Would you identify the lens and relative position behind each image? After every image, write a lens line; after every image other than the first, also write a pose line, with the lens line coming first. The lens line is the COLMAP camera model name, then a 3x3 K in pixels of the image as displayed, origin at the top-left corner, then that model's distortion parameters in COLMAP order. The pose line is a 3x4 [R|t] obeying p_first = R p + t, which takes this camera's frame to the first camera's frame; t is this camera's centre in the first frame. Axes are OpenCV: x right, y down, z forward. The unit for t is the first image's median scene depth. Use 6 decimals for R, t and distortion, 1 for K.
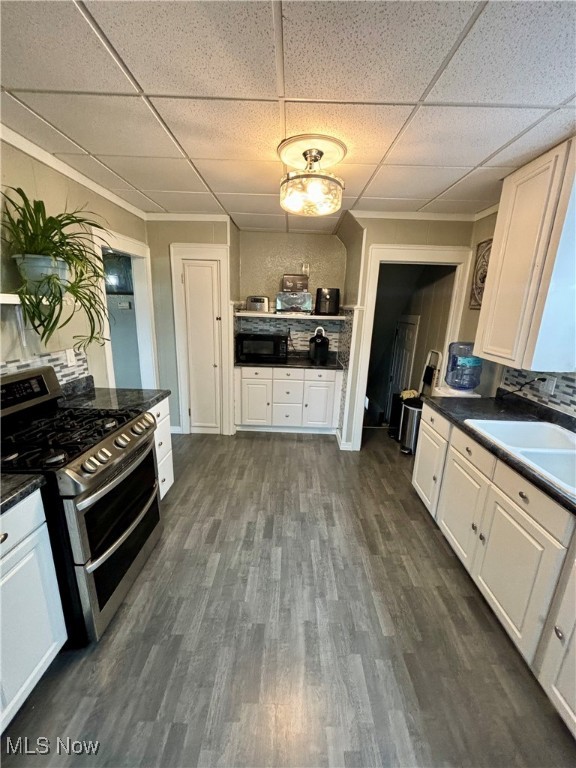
lens RADIAL K [[307.7, 0, 287.9], [0, 307.7, 384.2], [0, 0, 1]] dist [-0.002348, -0.000160]
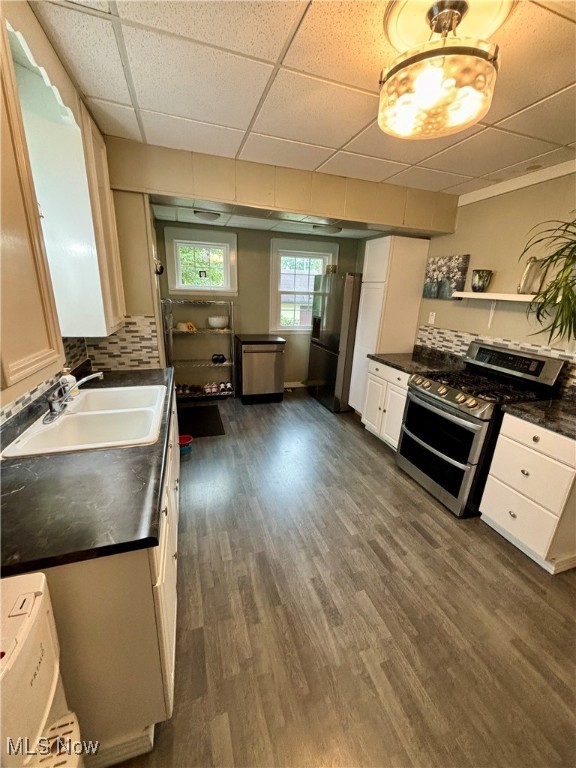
lens RADIAL K [[307.7, 0, 287.7], [0, 307.7, 385.3], [0, 0, 1]] dist [-0.002348, -0.000160]
pose [[-0.941641, 0.032342, -0.335062, 0.459865], [-0.147971, 0.854278, 0.498311, -0.327201], [0.302352, 0.518809, -0.799638, 1.383595]]
